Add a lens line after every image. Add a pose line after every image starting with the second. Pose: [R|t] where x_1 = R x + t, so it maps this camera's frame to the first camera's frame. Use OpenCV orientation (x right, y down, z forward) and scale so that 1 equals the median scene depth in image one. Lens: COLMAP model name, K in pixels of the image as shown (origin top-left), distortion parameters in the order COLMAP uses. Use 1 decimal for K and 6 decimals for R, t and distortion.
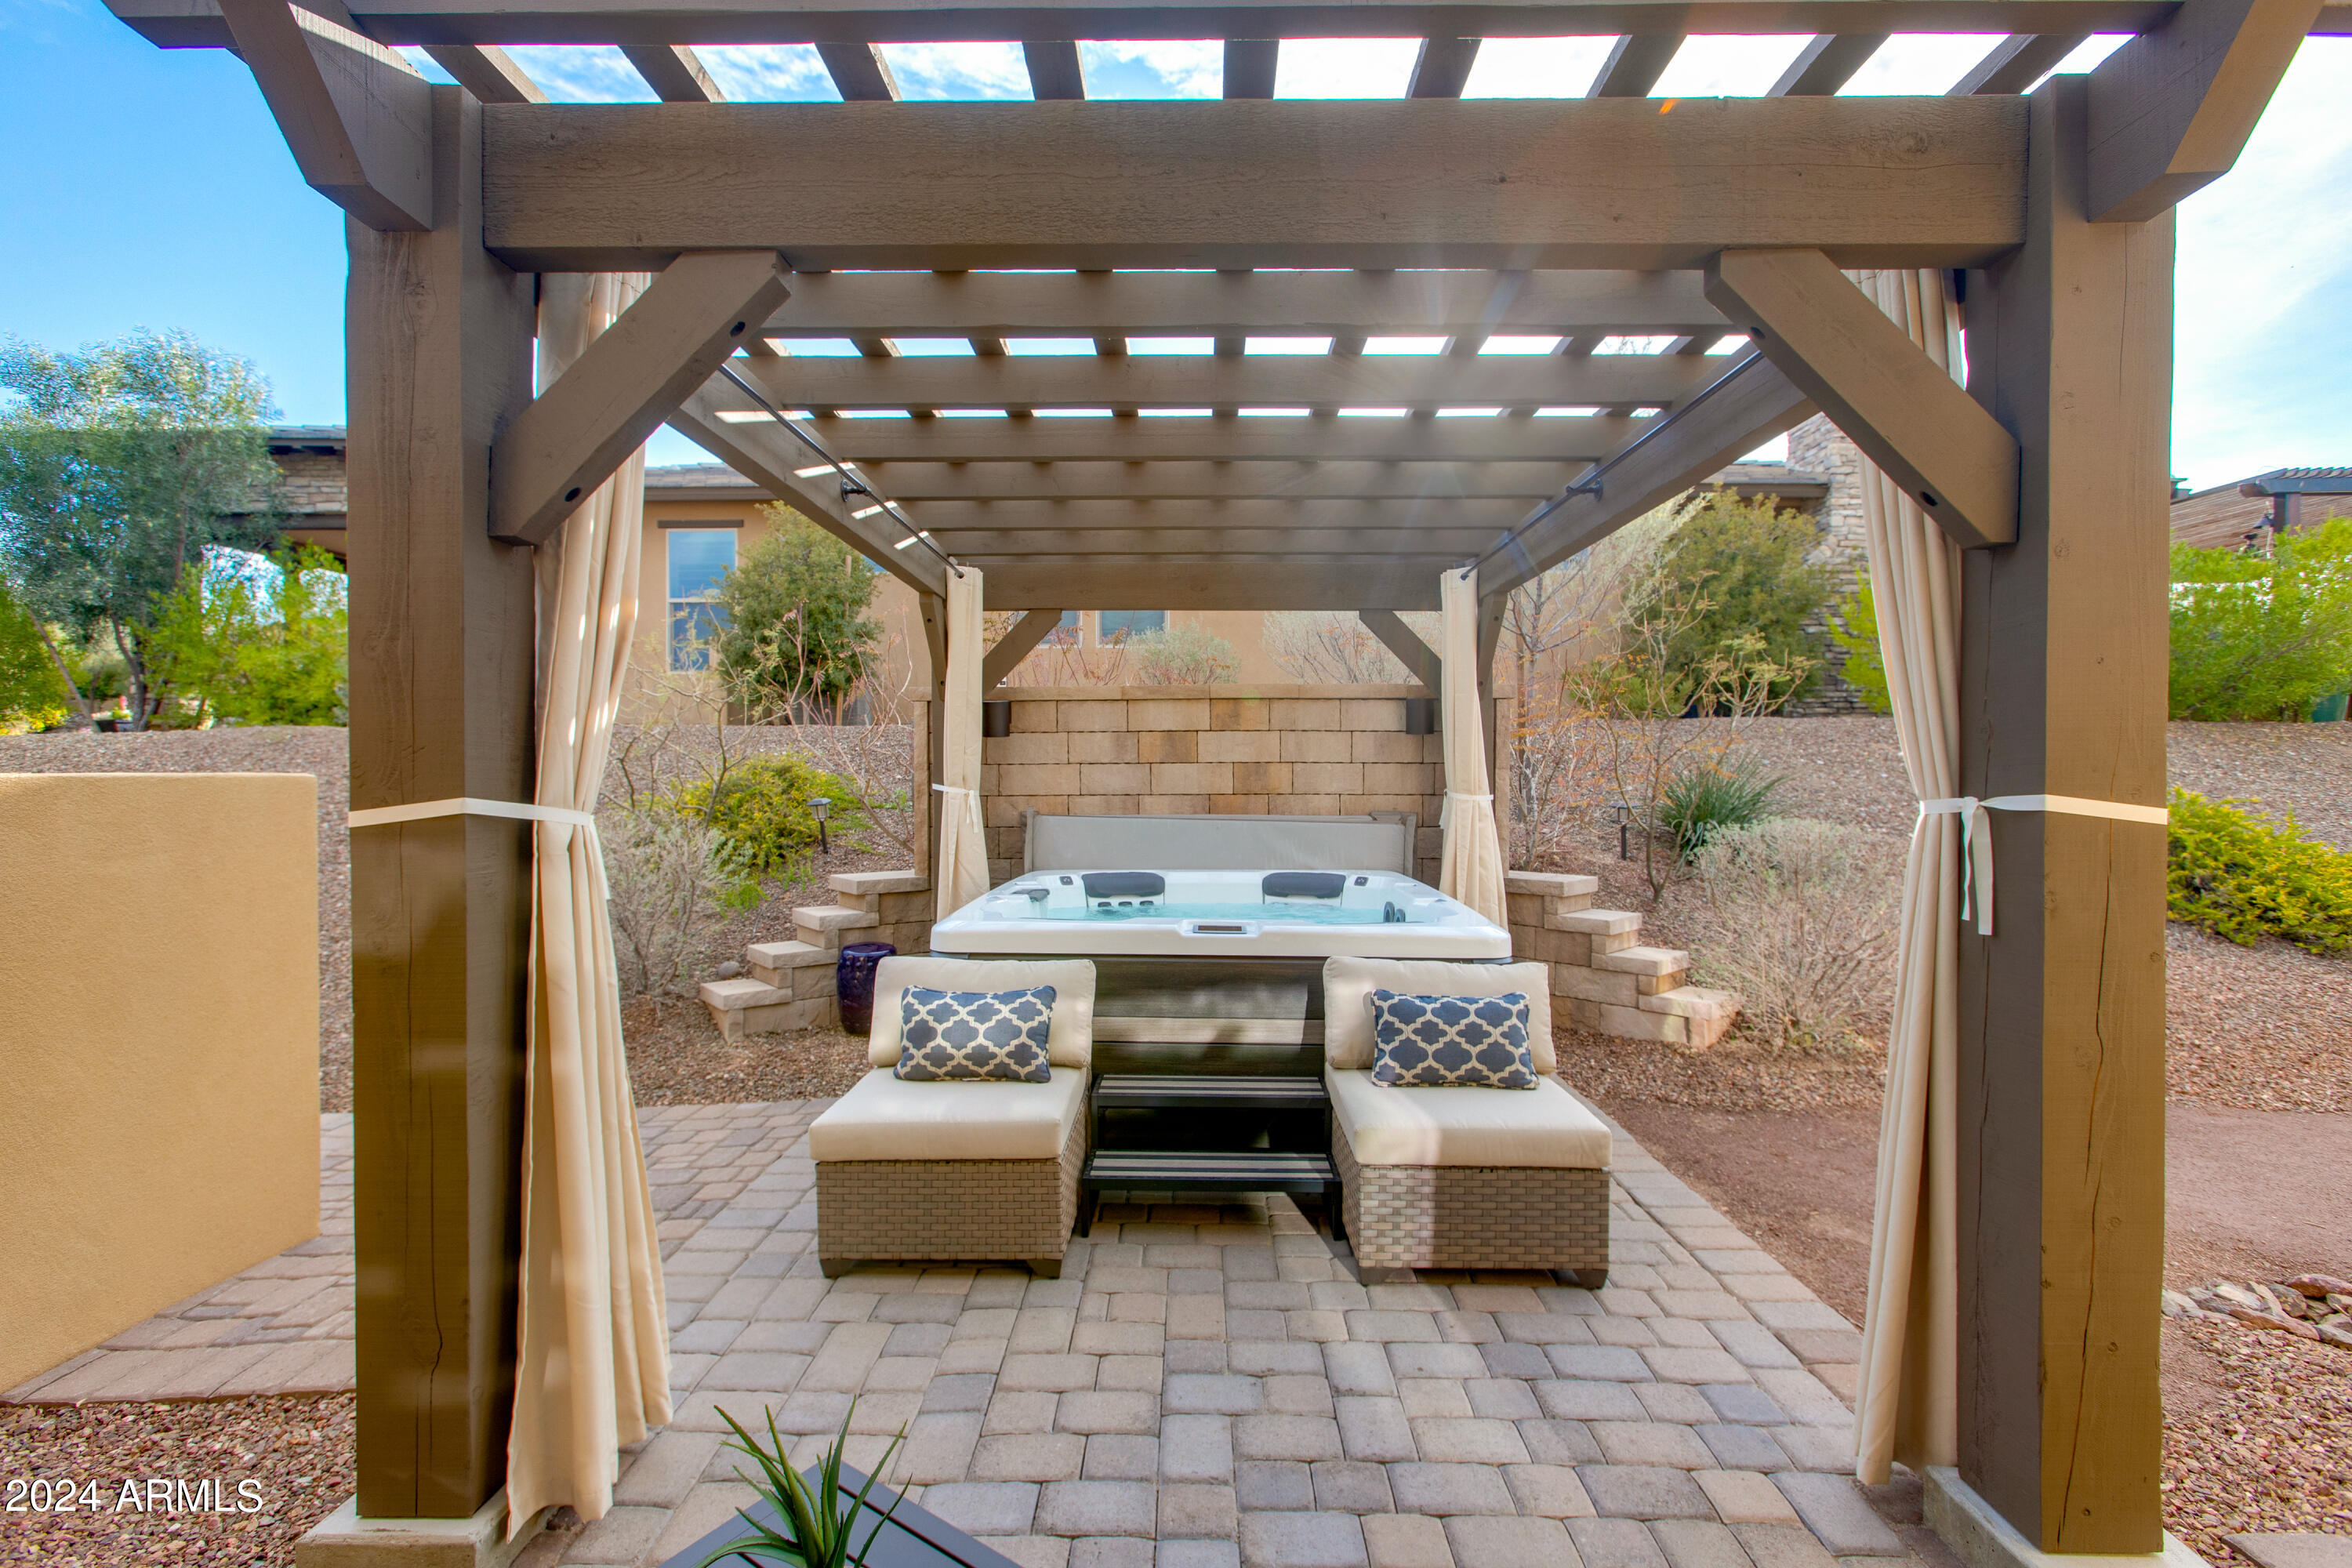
lens RADIAL K [[1047.6, 0, 1161.5], [0, 1047.6, 781.9], [0, 0, 1]] dist [-0.001478, 0.000346]
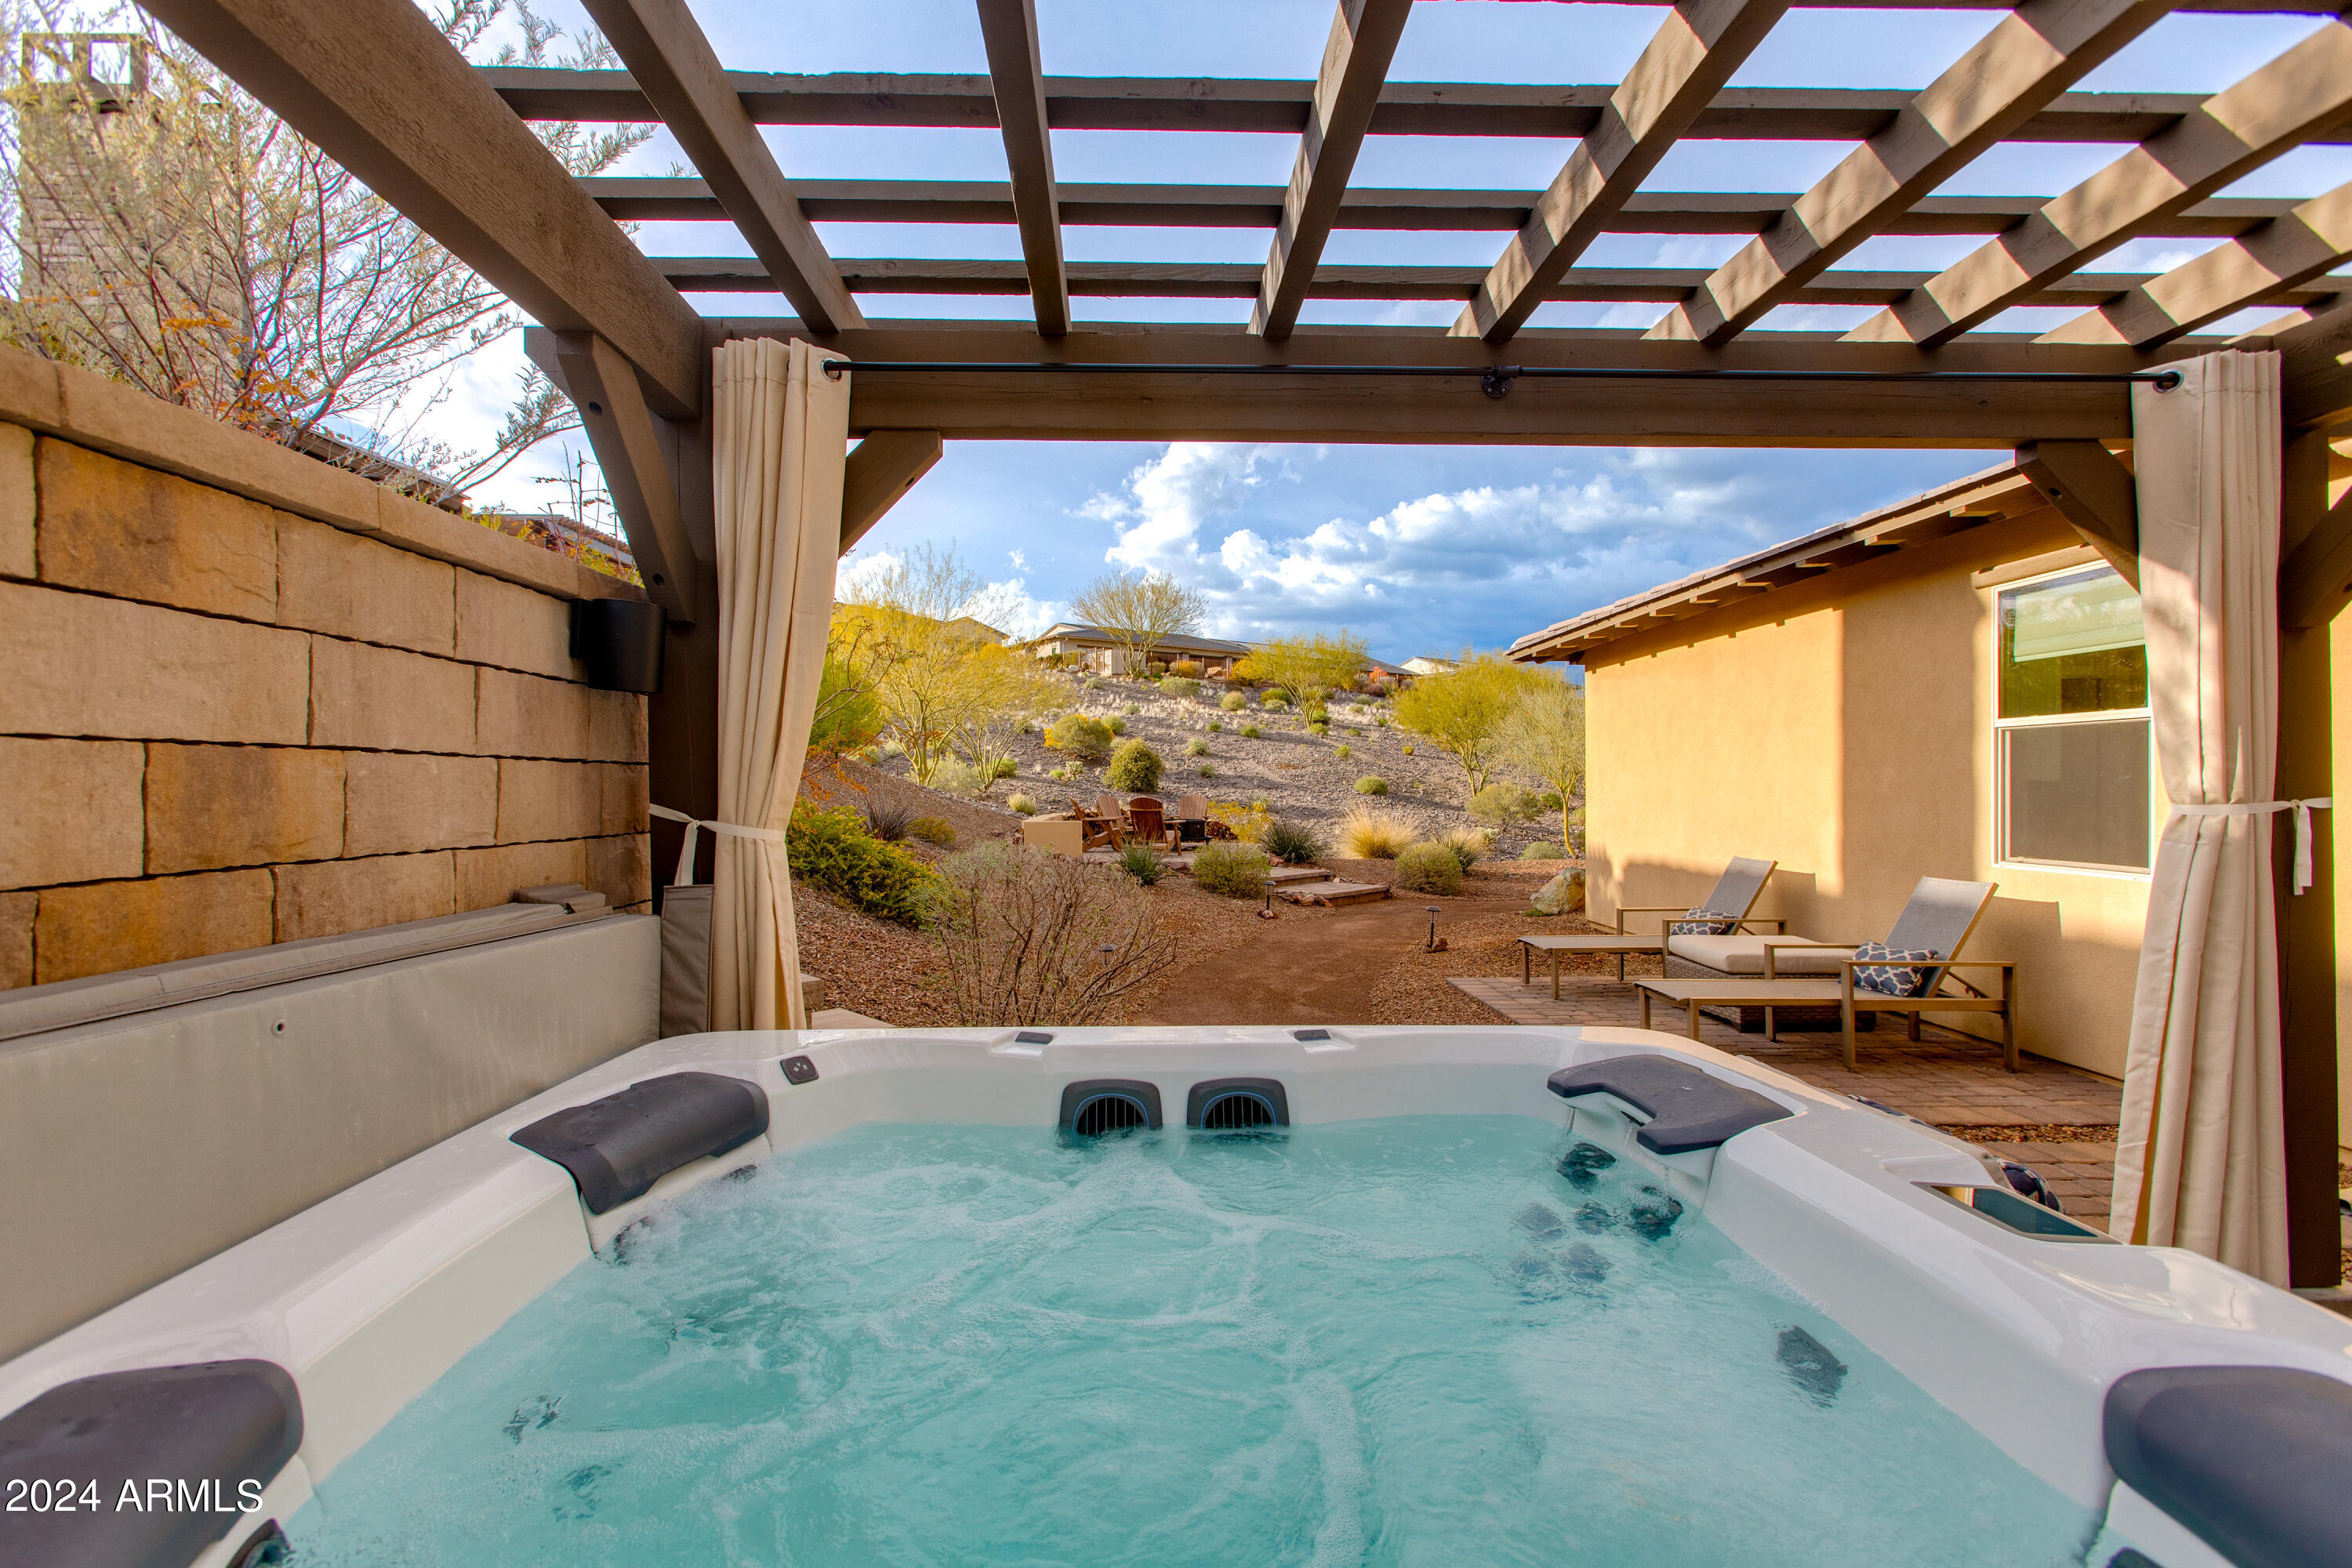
lens RADIAL K [[1047.6, 0, 1161.5], [0, 1047.6, 781.9], [0, 0, 1]] dist [-0.001478, 0.000346]
pose [[-0.063164, -0.003579, 0.997997, -0.174587], [0.008200, 0.999958, 0.004105, -0.008939], [-0.997969, 0.008443, -0.063132, 0.794261]]
